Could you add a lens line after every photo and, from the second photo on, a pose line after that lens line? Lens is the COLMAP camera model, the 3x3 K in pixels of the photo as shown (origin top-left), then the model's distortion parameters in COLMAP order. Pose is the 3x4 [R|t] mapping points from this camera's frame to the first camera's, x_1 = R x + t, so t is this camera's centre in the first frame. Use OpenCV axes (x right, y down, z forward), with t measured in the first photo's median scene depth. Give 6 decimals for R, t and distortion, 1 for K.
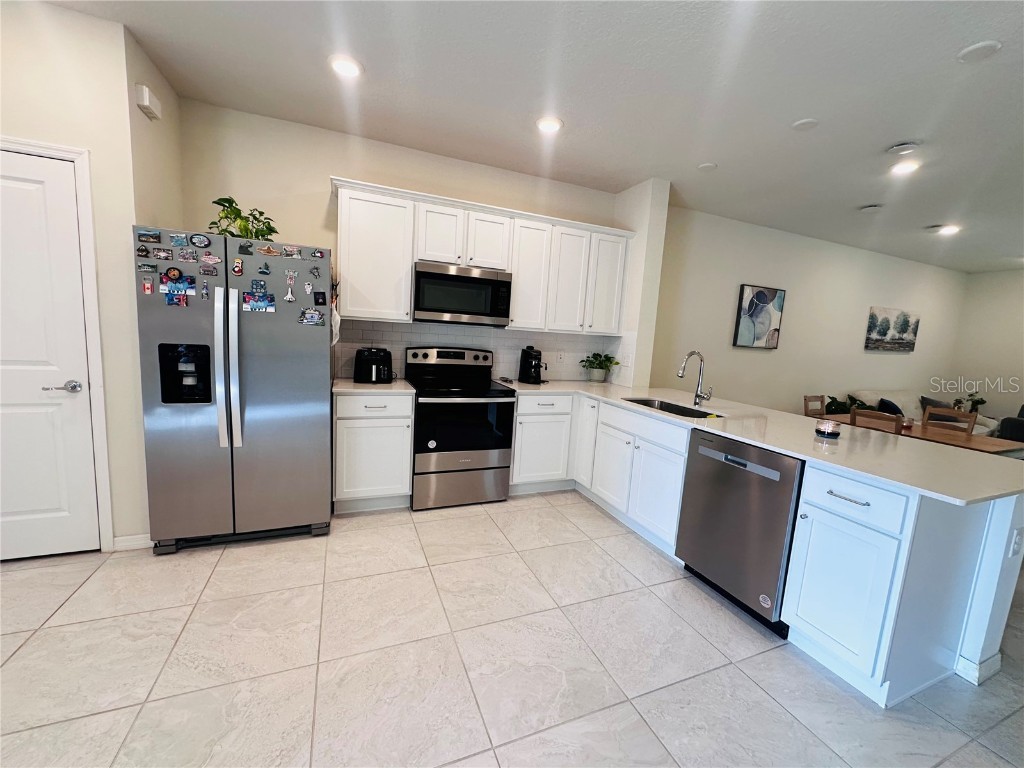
lens RADIAL K [[409.3, 0, 512.5], [0, 409.3, 383.6], [0, 0, 1]] dist [-0.004342, -0.000175]
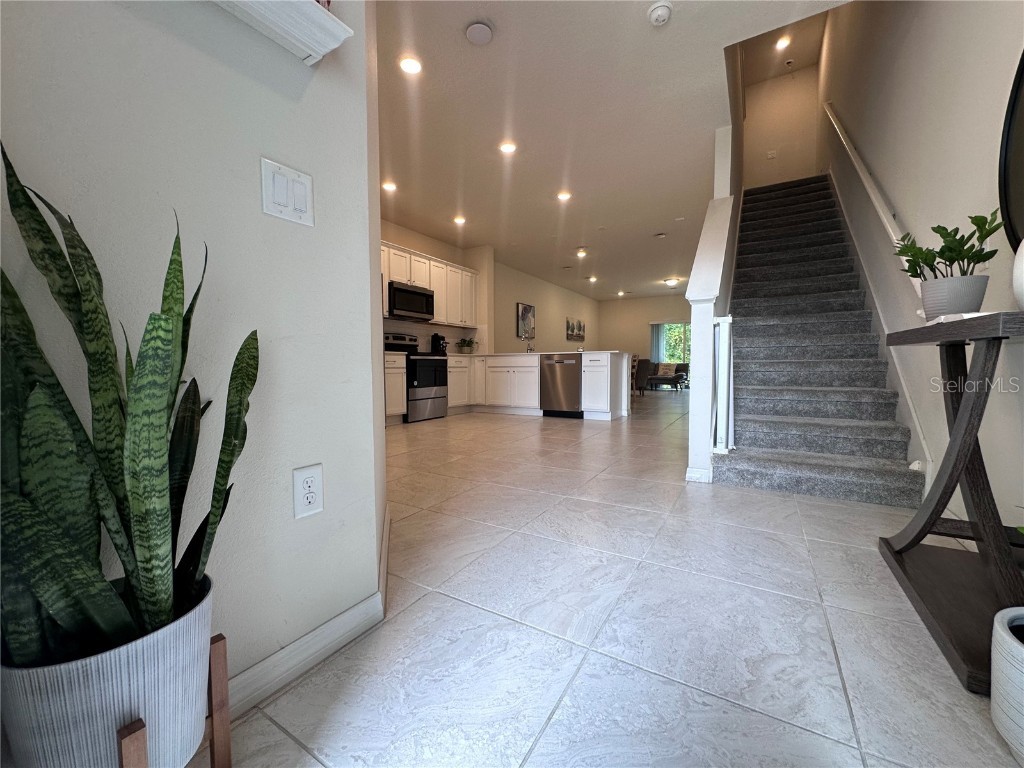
lens RADIAL K [[409.3, 0, 513.6], [0, 409.3, 385.2], [0, 0, 1]] dist [-0.004342, -0.000175]
pose [[0.799945, -0.093961, 0.592671, -0.839075], [0.128192, 0.991623, -0.015814, 0.221081], [-0.586220, 0.088627, 0.805290, -0.632670]]
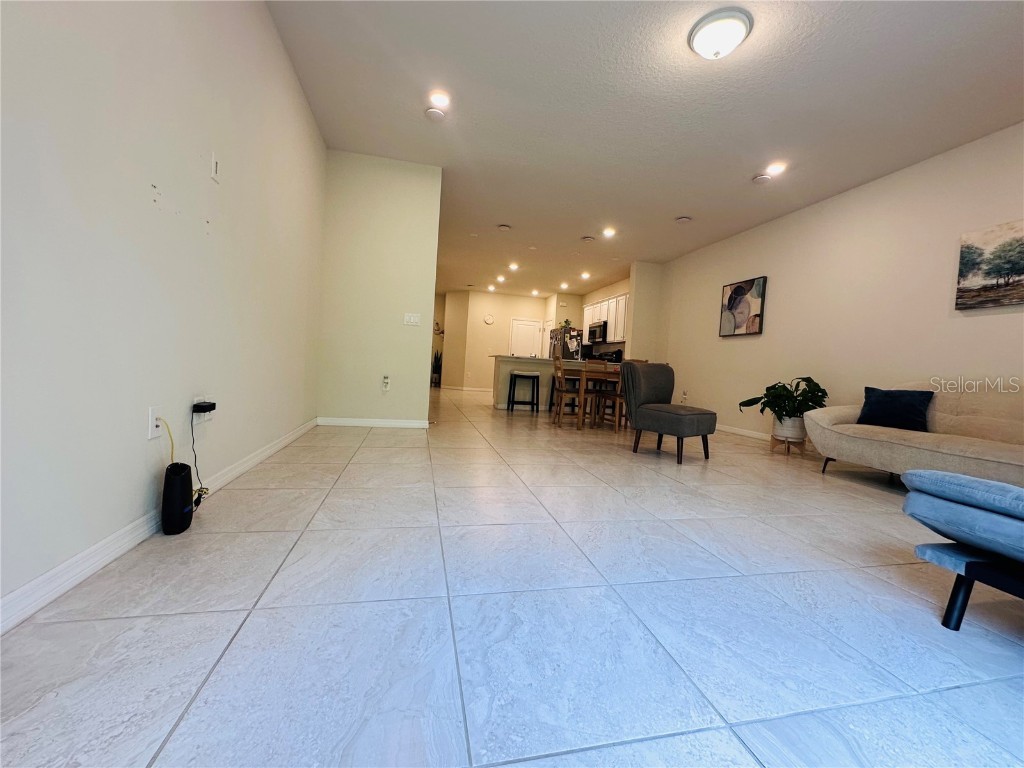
lens RADIAL K [[409.3, 0, 510.5], [0, 409.3, 382.0], [0, 0, 1]] dist [-0.004342, -0.000175]
pose [[-0.162004, -0.033447, -0.986223, 2.743683], [-0.195599, 0.980683, -0.001128, 0.243002], [0.967210, 0.192722, -0.165417, 0.938261]]
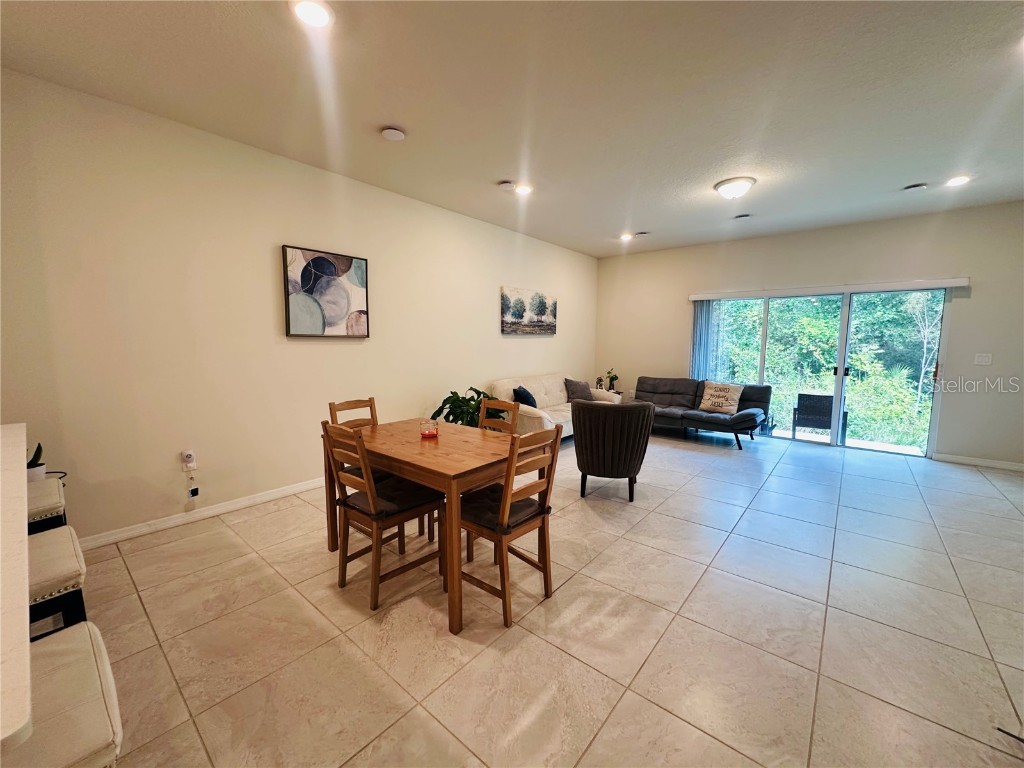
lens RADIAL K [[409.3, 0, 511.5], [0, 409.3, 385.3], [0, 0, 1]] dist [-0.004342, -0.000175]
pose [[0.885497, -0.104957, 0.452636, 0.834512], [0.106186, 0.994085, 0.022775, 0.021531], [-0.452349, 0.027896, 0.891404, 0.330819]]
